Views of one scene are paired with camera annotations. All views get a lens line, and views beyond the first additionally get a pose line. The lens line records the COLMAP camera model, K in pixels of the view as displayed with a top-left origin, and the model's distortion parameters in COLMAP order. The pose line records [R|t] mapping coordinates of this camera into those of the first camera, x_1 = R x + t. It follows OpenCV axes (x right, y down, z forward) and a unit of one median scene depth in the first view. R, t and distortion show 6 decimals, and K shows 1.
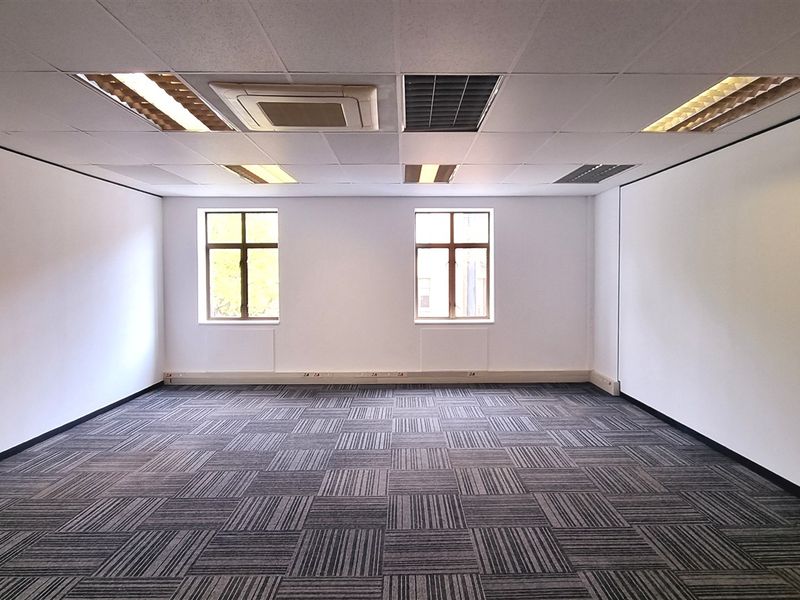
lens RADIAL K [[536.2, 0, 411.3], [0, 536.2, 291.3], [0, 0, 1]] dist [-0.004282, -0.000563]
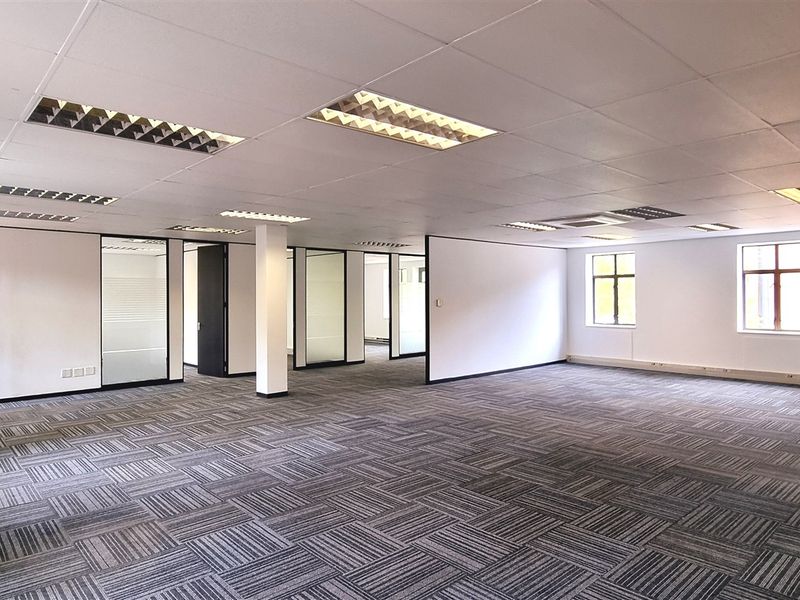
lens RADIAL K [[536.2, 0, 411.3], [0, 536.2, 291.3], [0, 0, 1]] dist [-0.004282, -0.000563]
pose [[0.666271, -0.006651, -0.745680, 0.446648], [-0.017922, 0.999529, -0.024929, 0.006620], [0.745494, 0.029973, 0.665838, -0.457351]]
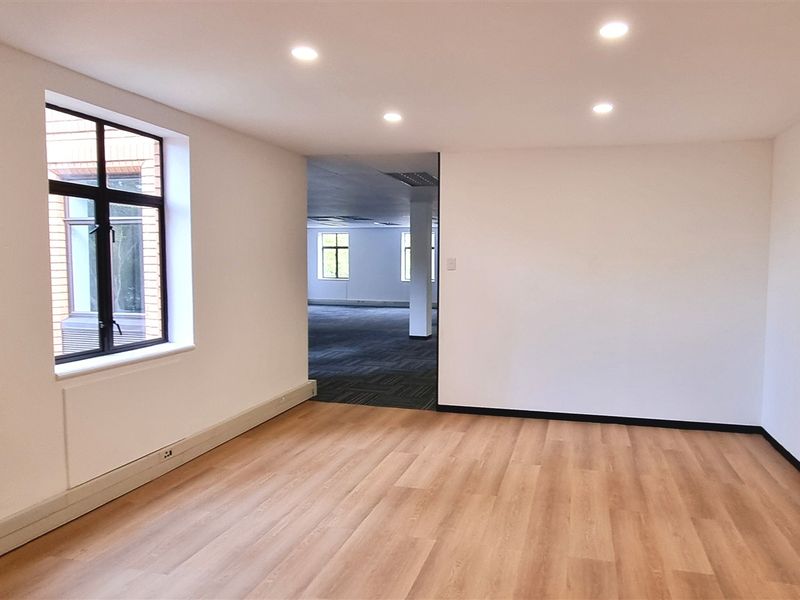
lens RADIAL K [[536.2, 0, 411.3], [0, 536.2, 291.3], [0, 0, 1]] dist [-0.004282, -0.000563]
pose [[0.946897, 0.027222, -0.320383, 0.793513], [-0.017480, 0.999294, 0.033245, 0.026200], [0.321061, -0.025880, 0.946705, -1.191400]]
